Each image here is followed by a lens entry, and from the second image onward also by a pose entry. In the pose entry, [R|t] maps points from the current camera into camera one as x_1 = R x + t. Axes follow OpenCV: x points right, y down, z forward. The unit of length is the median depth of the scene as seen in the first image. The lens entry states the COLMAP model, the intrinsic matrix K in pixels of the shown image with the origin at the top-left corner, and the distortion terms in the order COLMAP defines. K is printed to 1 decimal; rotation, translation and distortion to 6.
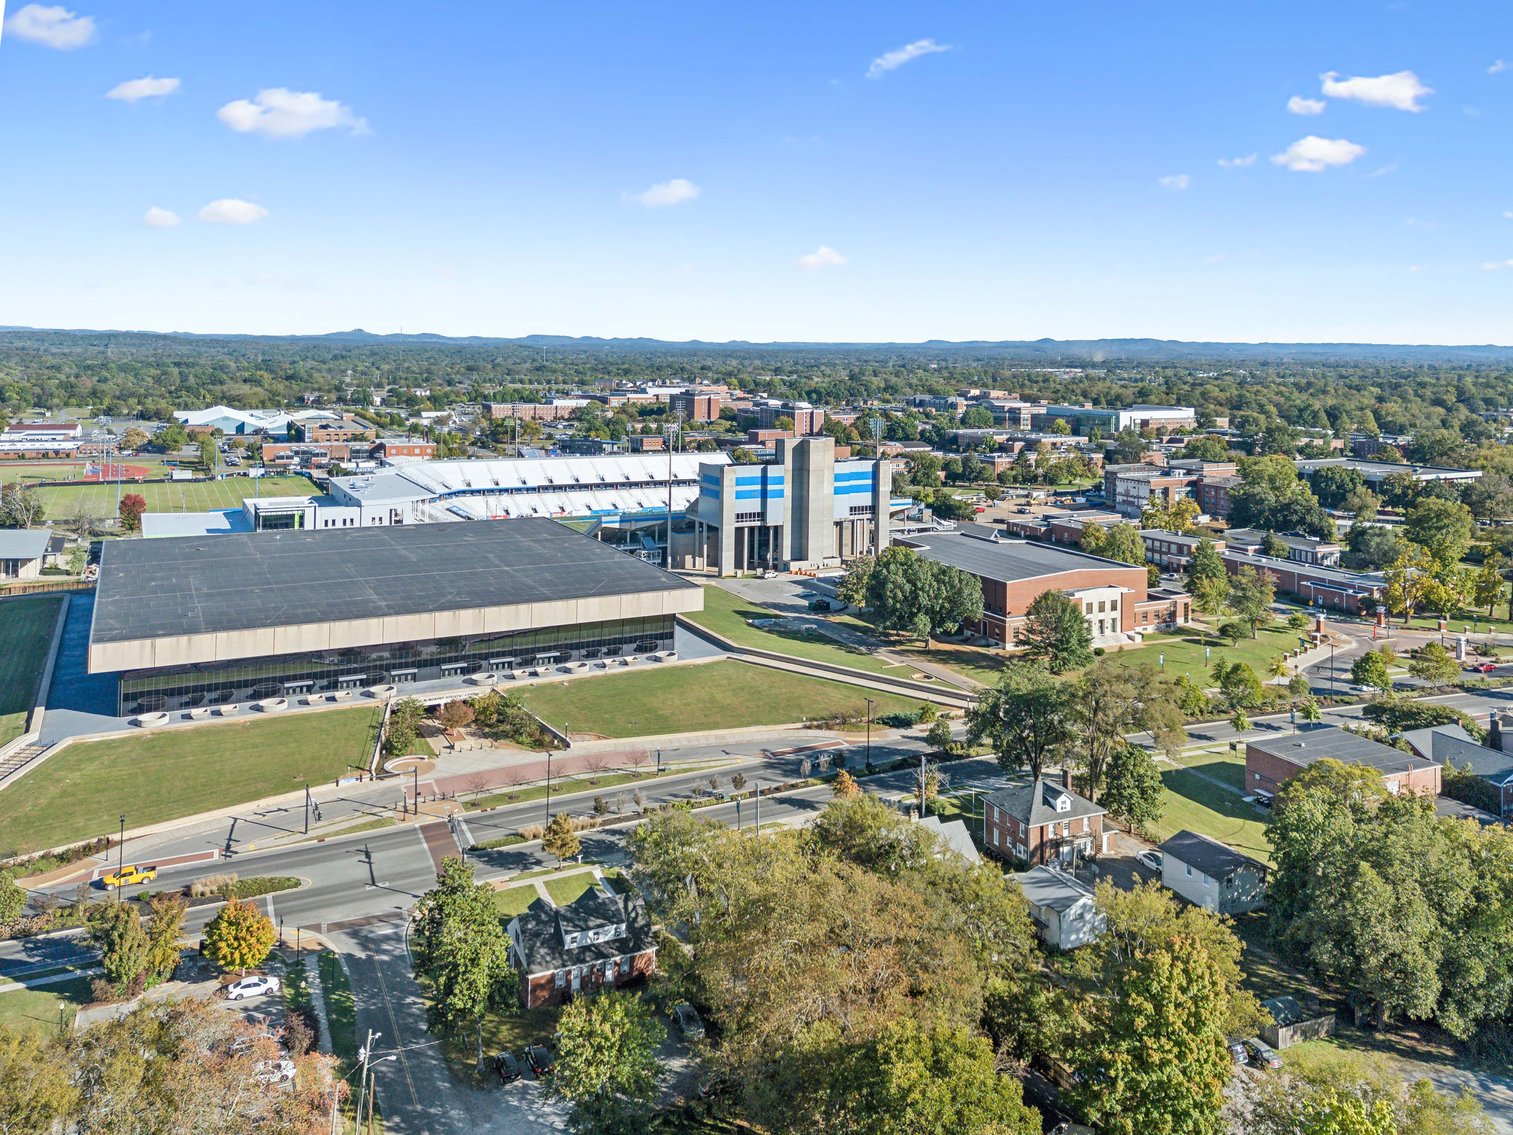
lens RADIAL K [[1143.1, 0, 754.9], [0, 1143.1, 487.3], [0, 0, 1]] dist [0.064387, -0.069221]
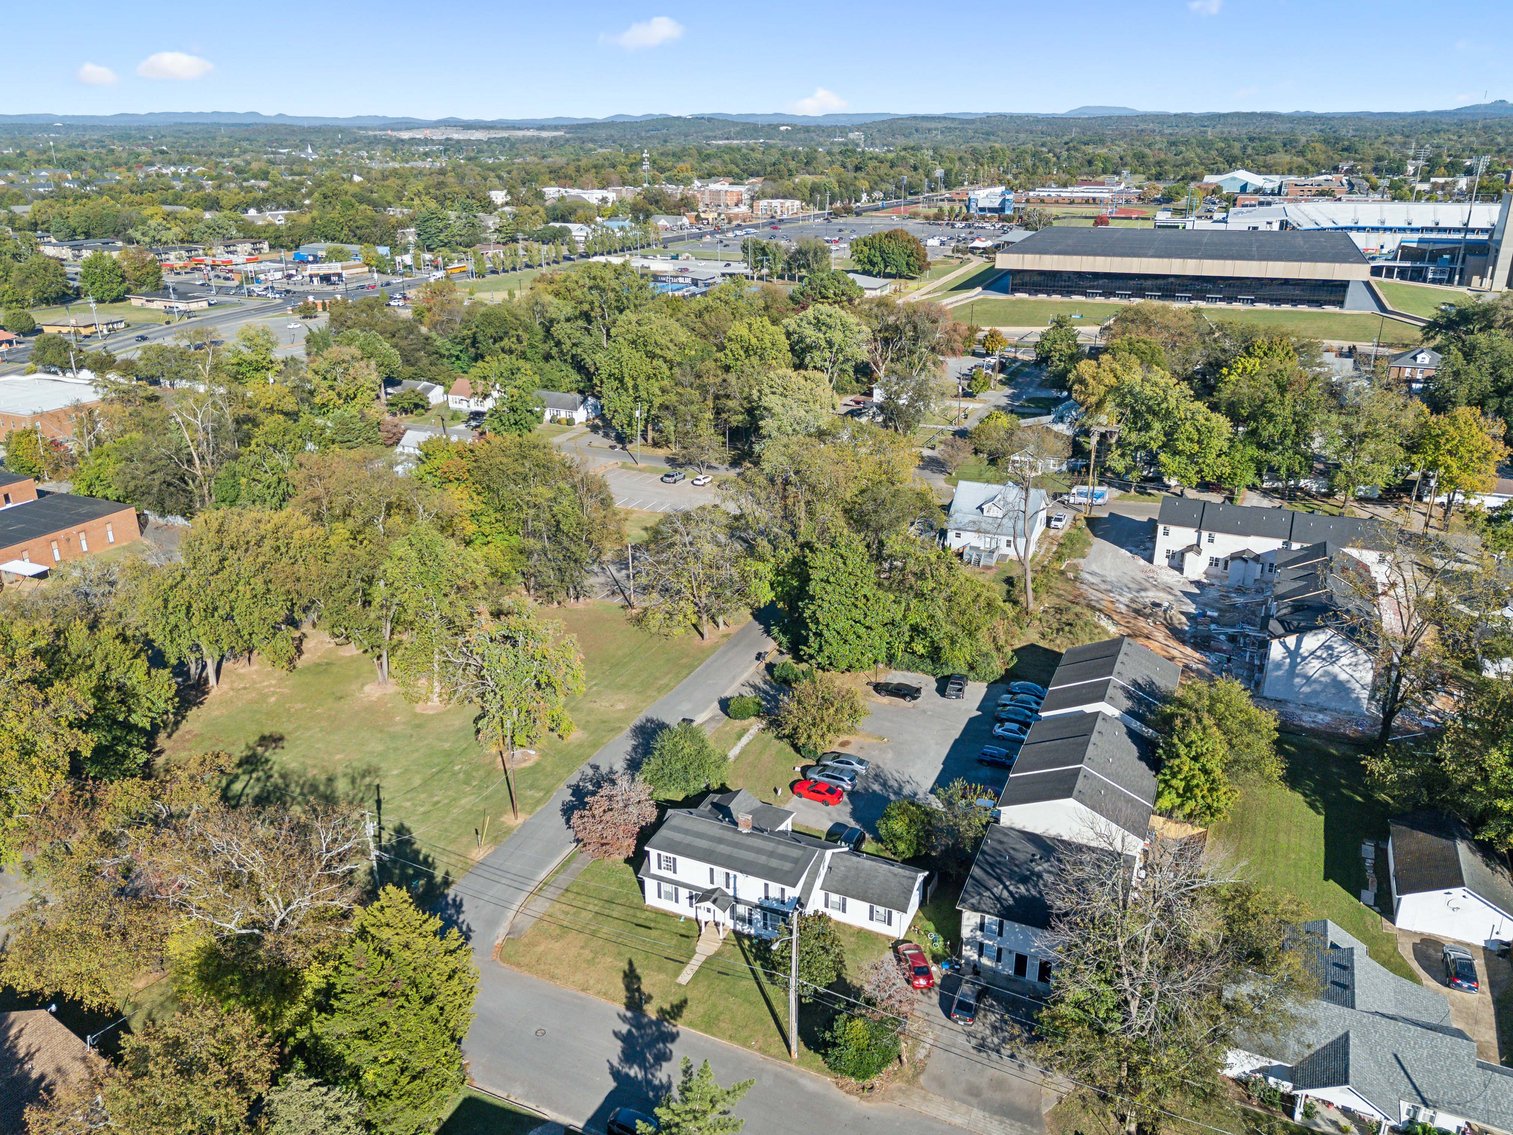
lens RADIAL K [[1146.9, 0, 756.5], [0, 1146.9, 567.5], [0, 0, 1]] dist [0.069489, -0.067692]
pose [[0.637317, 0.258853, -0.725826, 0.247399], [-0.080101, 0.959045, 0.271693, 0.047292], [0.766428, -0.115016, 0.631949, -0.218546]]
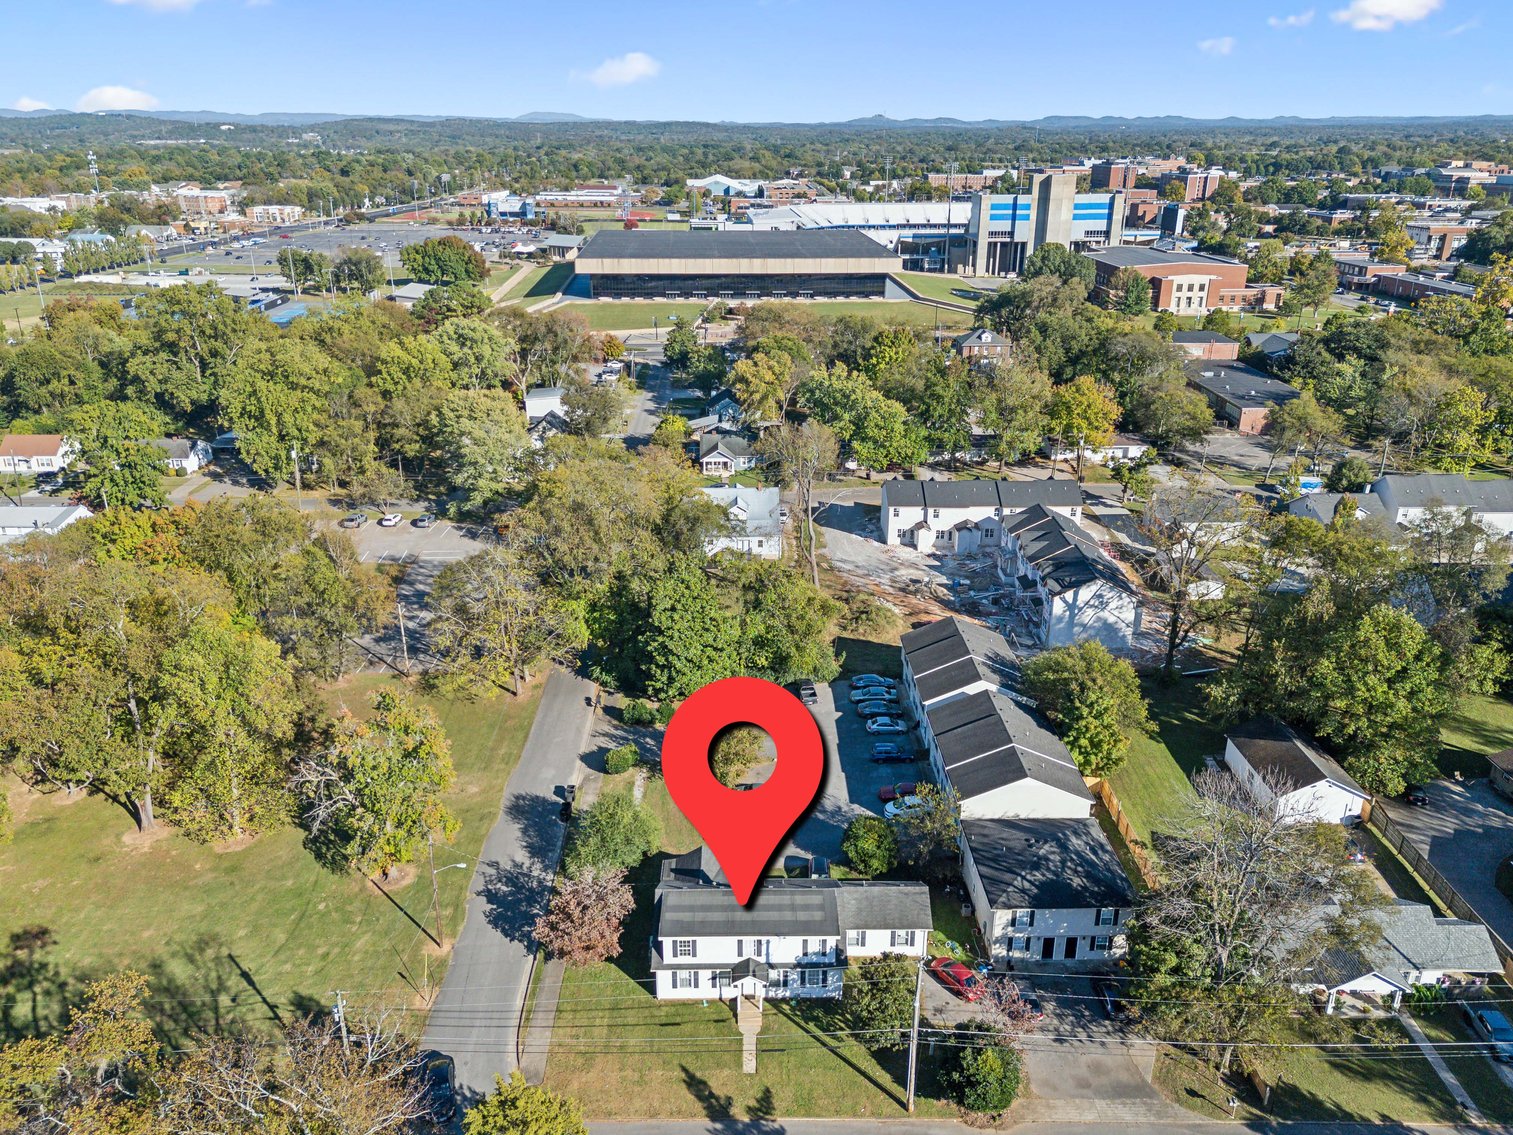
lens RADIAL K [[1130.0, 0, 756.5], [0, 1130.0, 567.5], [0, 0, 1]] dist [0.070325, -0.068314]
pose [[0.905264, 0.140951, -0.400787, 0.191741], [-0.040896, 0.967891, 0.248020, 0.049069], [0.422877, -0.208133, 0.881961, -0.244467]]
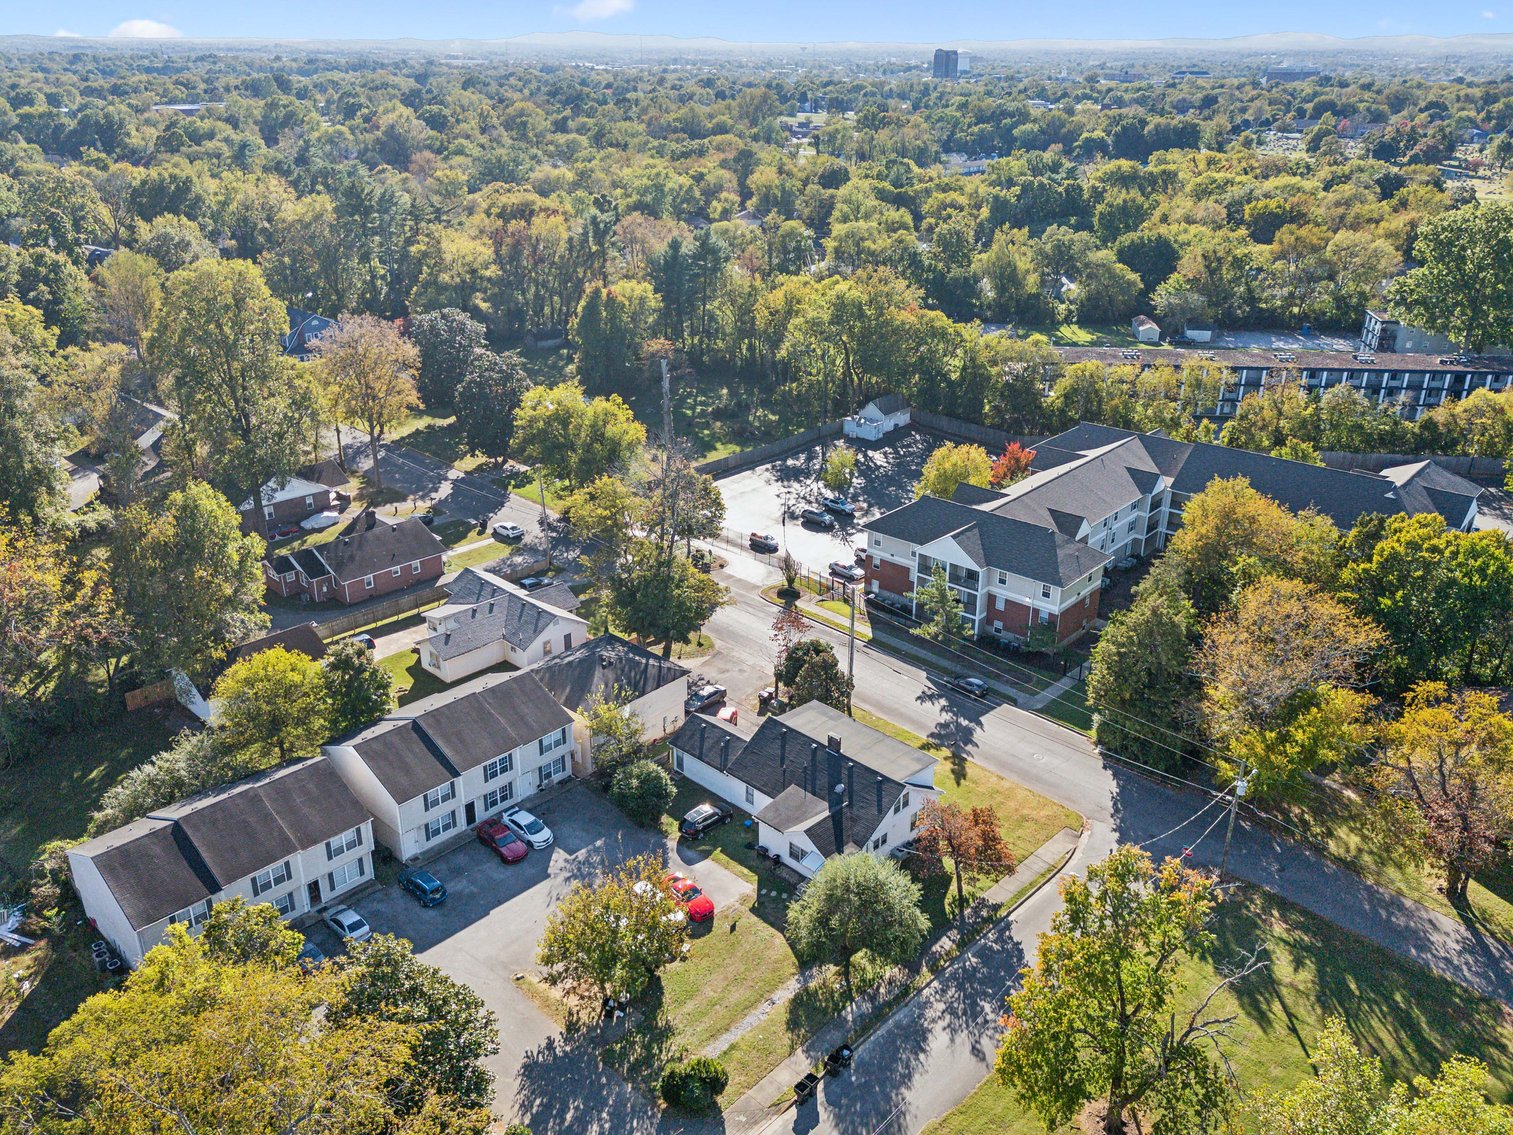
lens RADIAL K [[1168.6, 0, 764.5], [0, 1168.6, 595.5], [0, 0, 1]] dist [0.066317, -0.007114]
pose [[-0.348299, -0.411179, 0.842389, 0.011468], [0.107690, 0.875158, 0.471700, 0.032265], [-0.931177, 0.255010, -0.260537, -0.073800]]
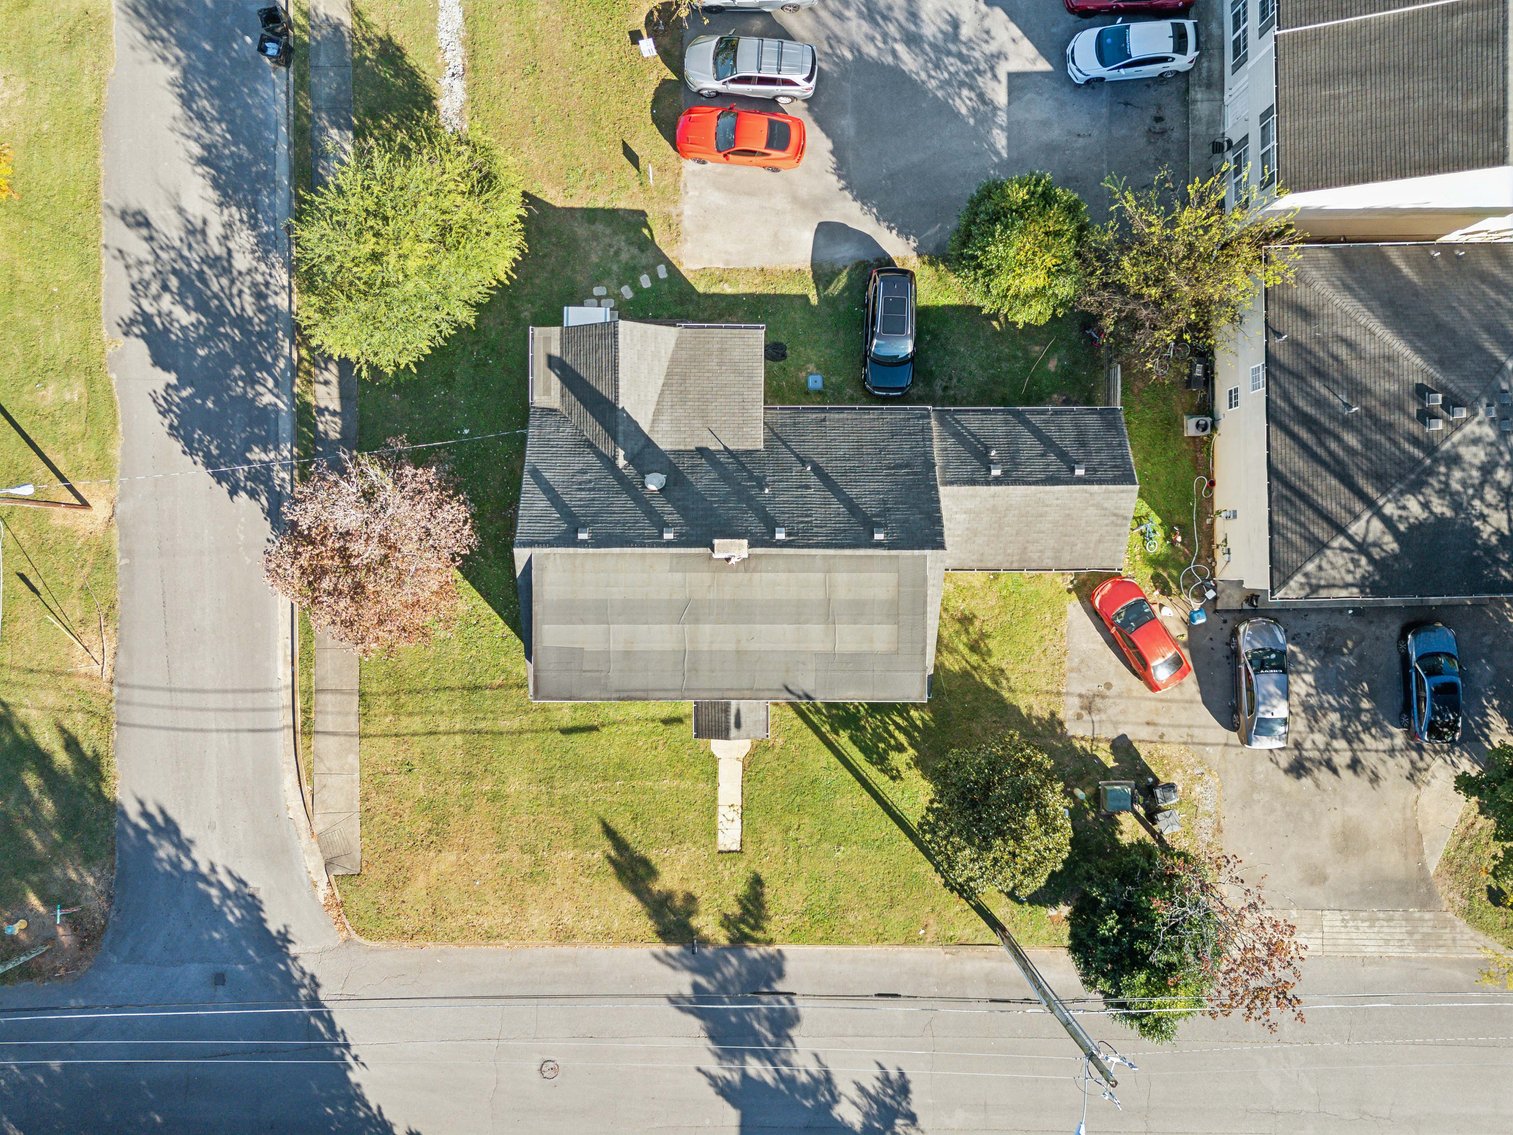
lens RADIAL K [[1085.2, 0, 754.1], [0, 1085.2, 585.8], [0, 0, 1]] dist [0.063981, -0.050179]
pose [[0.899184, 0.437561, -0.002765, 0.138456], [-0.059994, 0.129541, 0.989757, 0.066462], [0.433437, -0.889809, 0.142732, -0.130220]]
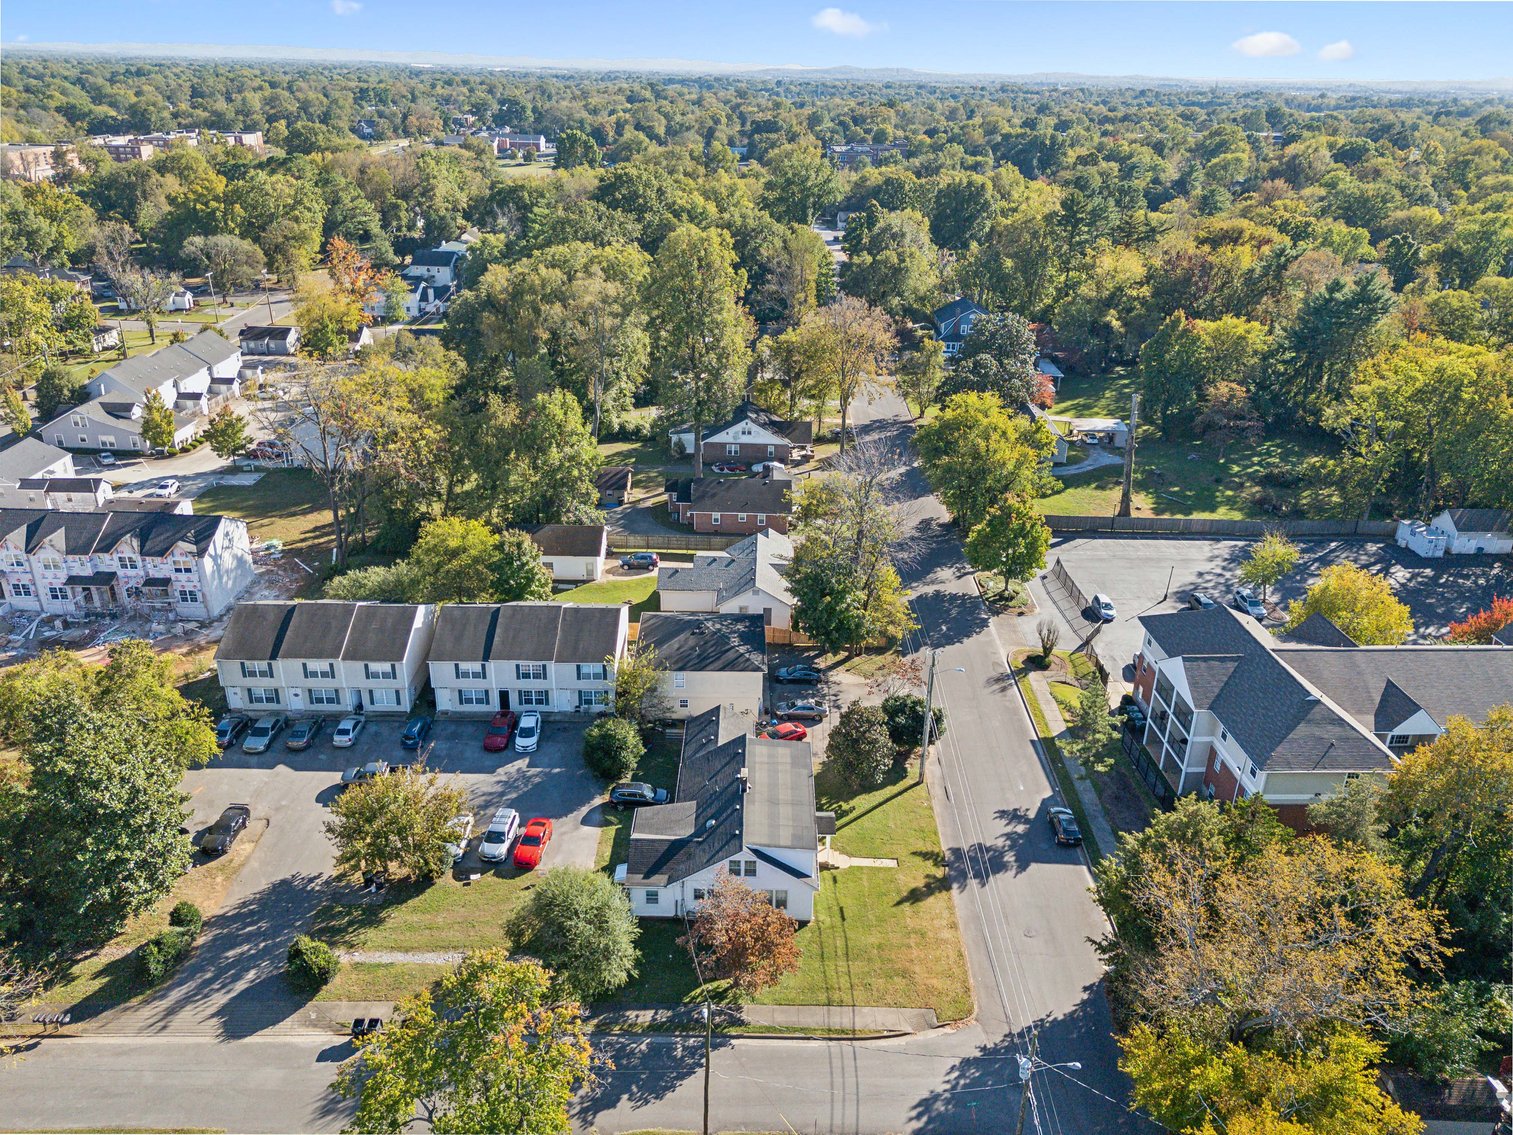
lens RADIAL K [[1117.5, 0, 756.5], [0, 1117.5, 567.5], [0, 0, 1]] dist [0.111647, -0.152022]
pose [[0.438710, -0.369455, 0.819168, 0.029740], [0.100721, 0.926048, 0.363718, 0.050790], [-0.892967, -0.077059, 0.443478, -0.182265]]
